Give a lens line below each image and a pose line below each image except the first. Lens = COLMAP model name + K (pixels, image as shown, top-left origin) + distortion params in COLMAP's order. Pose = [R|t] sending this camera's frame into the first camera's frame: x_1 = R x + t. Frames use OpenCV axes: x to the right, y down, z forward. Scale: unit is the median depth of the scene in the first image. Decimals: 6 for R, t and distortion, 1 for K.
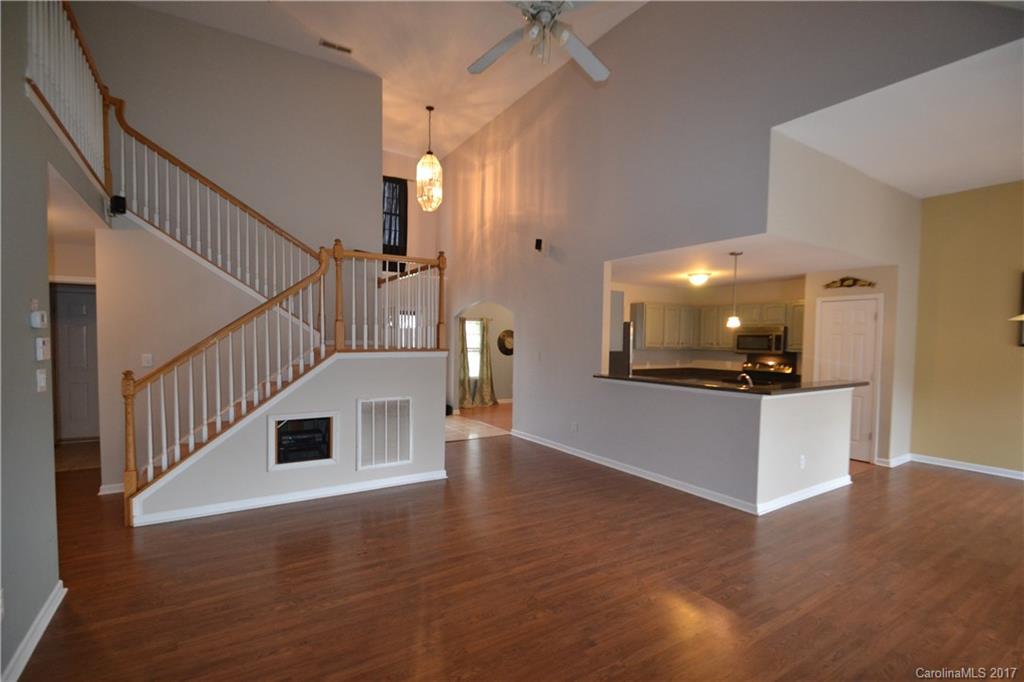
lens RADIAL K [[457.6, 0, 509.2], [0, 457.6, 351.9], [0, 0, 1]] dist [-0.008532, -0.004072]
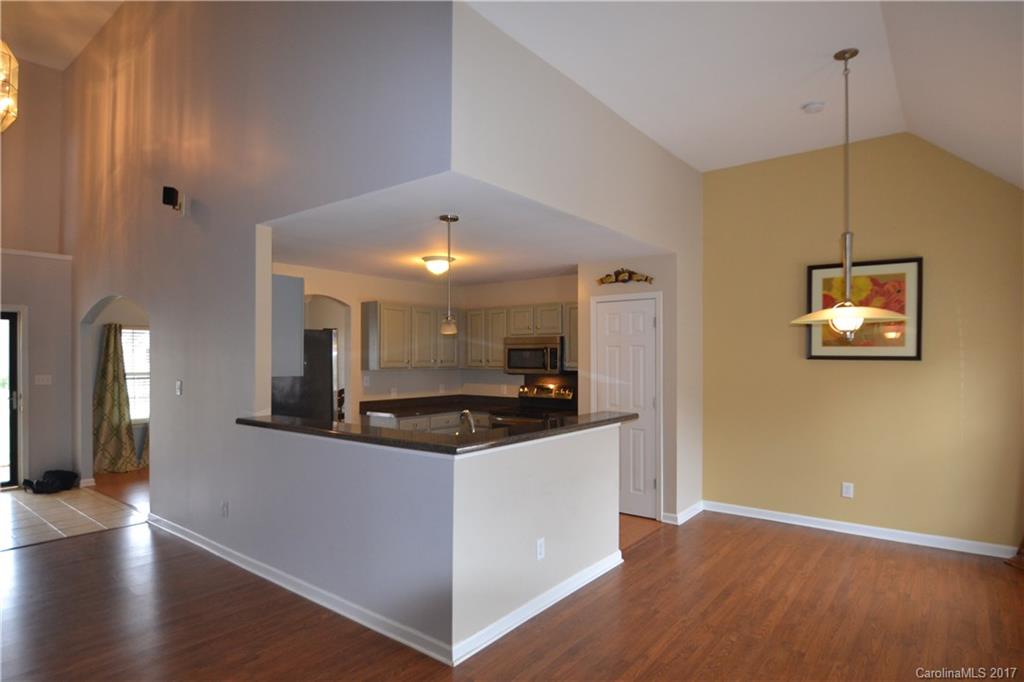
lens RADIAL K [[555.8, 0, 512.8], [0, 555.8, 342.3], [0, 0, 1]] dist [-0.008162, -0.000083]
pose [[0.939788, -0.002794, 0.341745, 0.233370], [0.021198, 0.998518, -0.050132, -0.003022], [-0.341099, 0.054358, 0.938455, 0.189463]]
